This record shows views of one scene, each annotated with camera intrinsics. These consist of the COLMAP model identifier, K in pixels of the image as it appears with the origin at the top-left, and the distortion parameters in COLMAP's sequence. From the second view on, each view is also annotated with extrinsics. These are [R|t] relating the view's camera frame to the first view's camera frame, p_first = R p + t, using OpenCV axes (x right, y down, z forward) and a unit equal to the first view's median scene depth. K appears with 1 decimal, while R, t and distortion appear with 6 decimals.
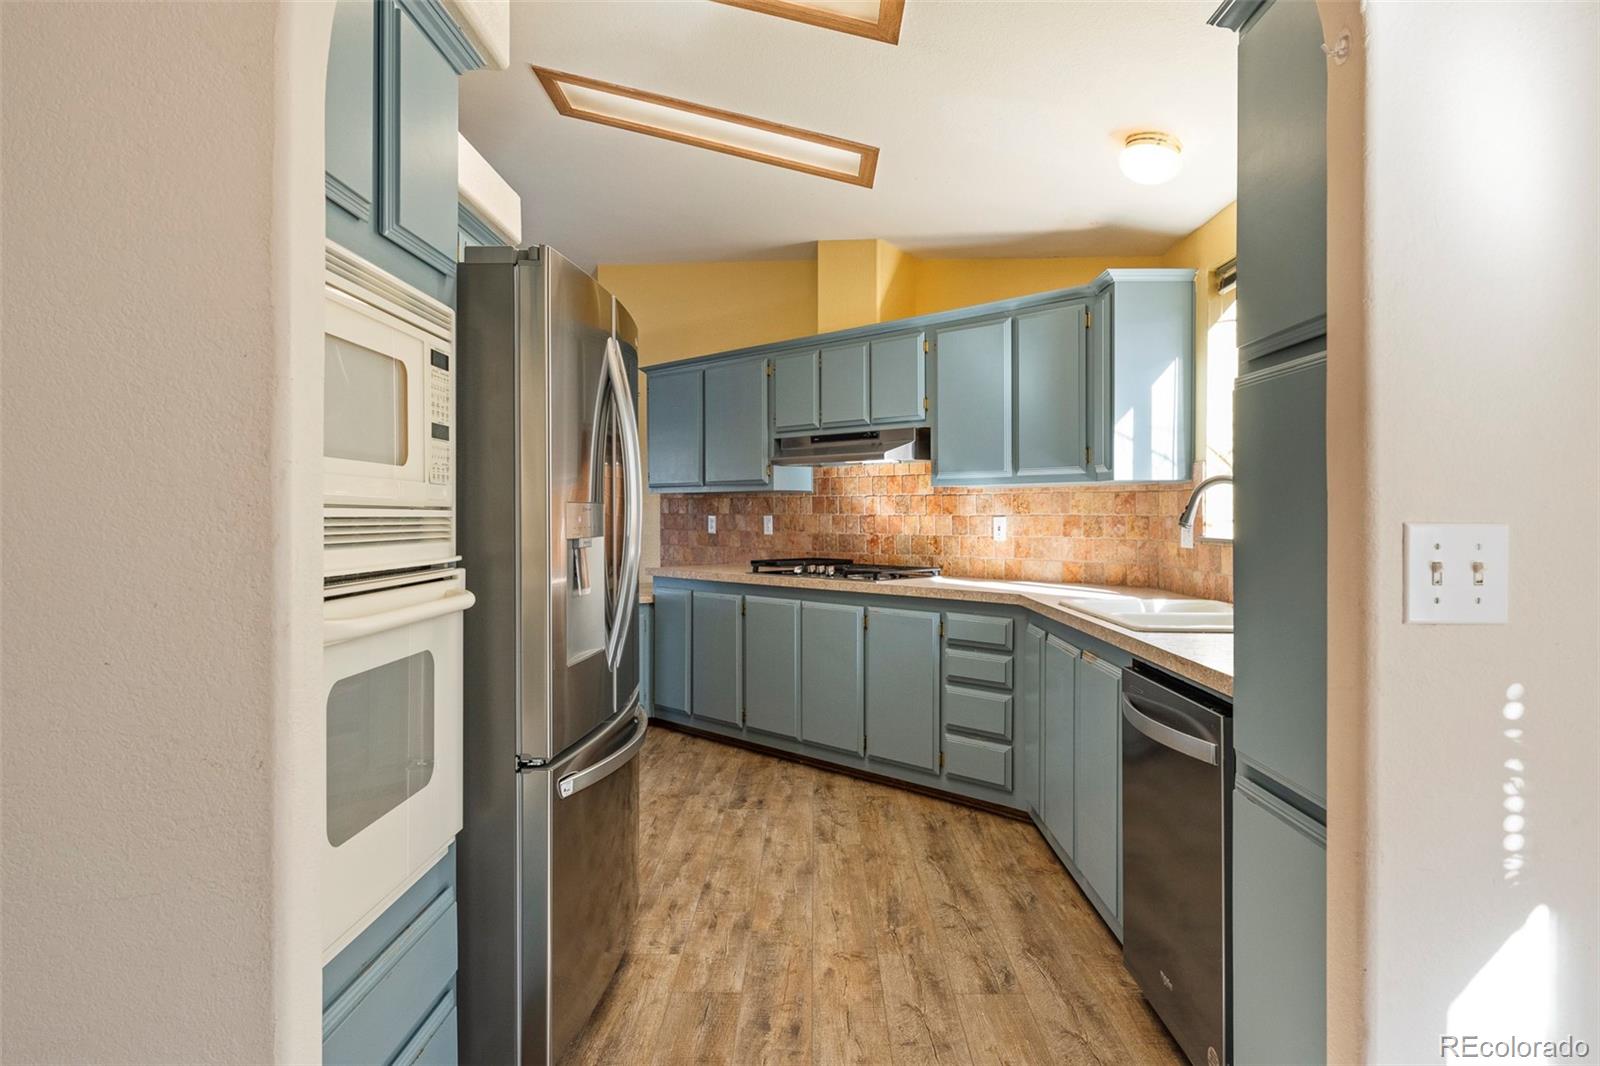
lens RADIAL K [[903.1, 0, 798.7], [0, 903.1, 513.4], [0, 0, 1]] dist [0.001280, -0.000116]
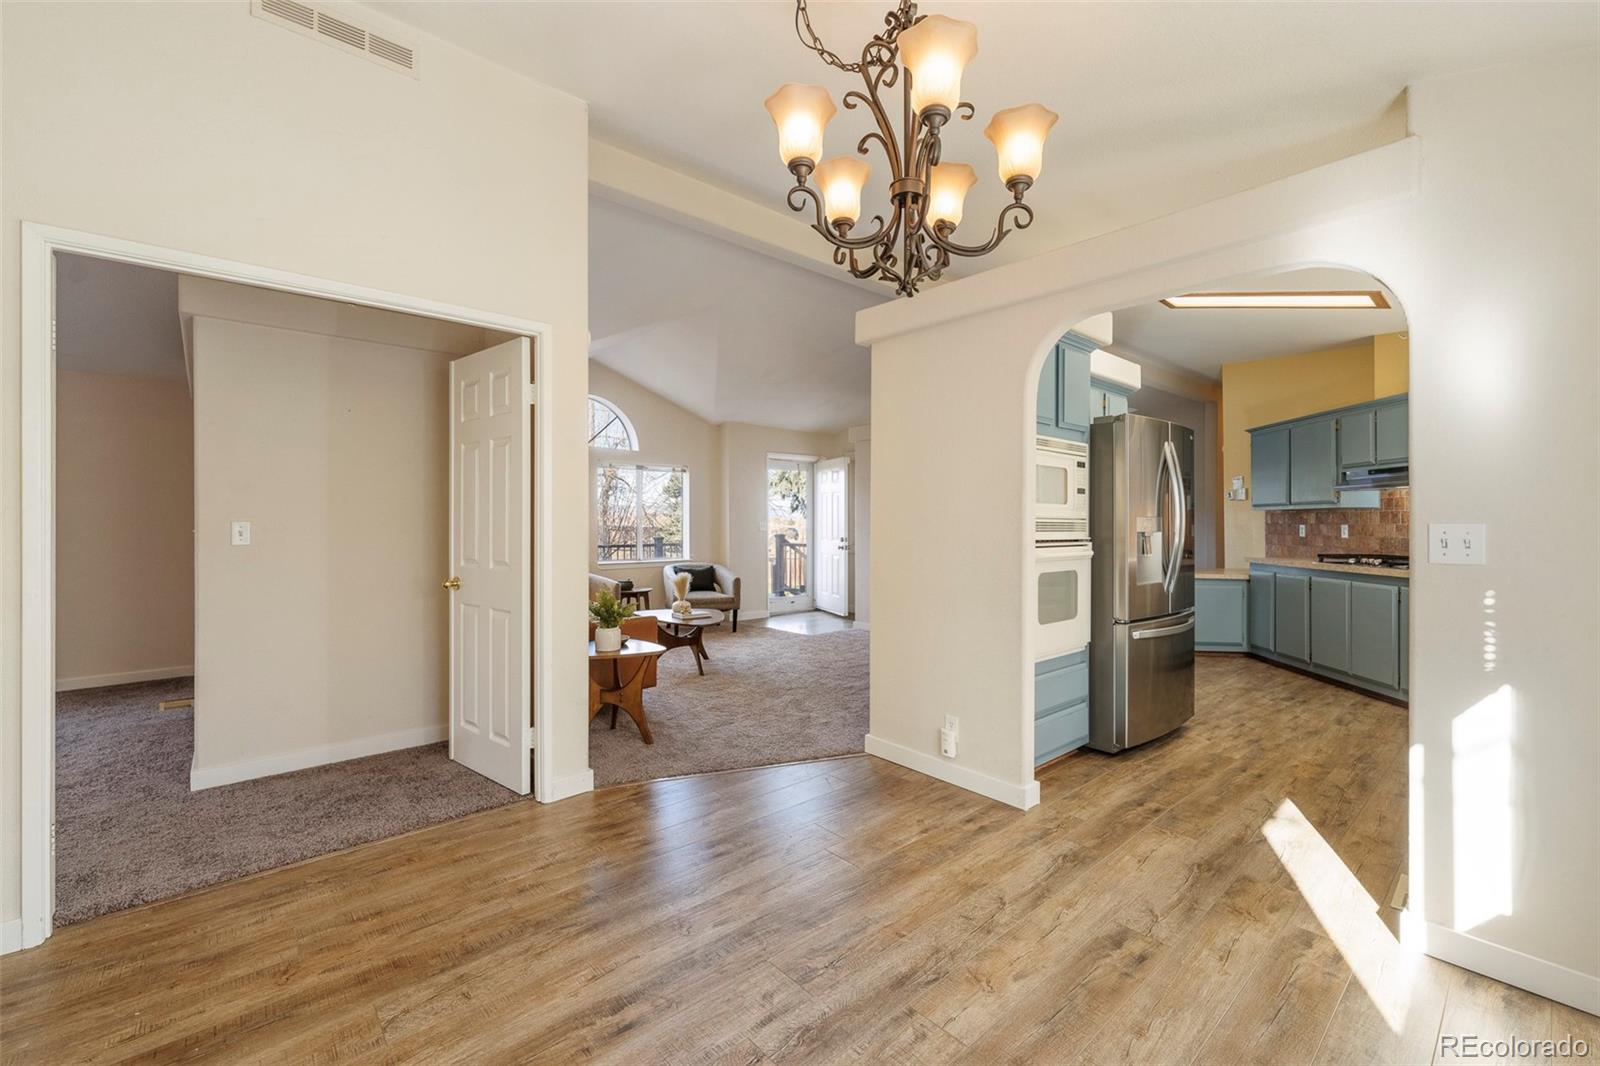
lens RADIAL K [[611.8, 0, 803.4], [0, 611.8, 522.6], [0, 0, 1]] dist [0.000491, 0.000091]
pose [[0.631509, 0.002375, -0.775365, 0.324529], [-0.004522, 0.999990, -0.000620, 0.006063], [0.775356, 0.003898, 0.631513, -0.523556]]
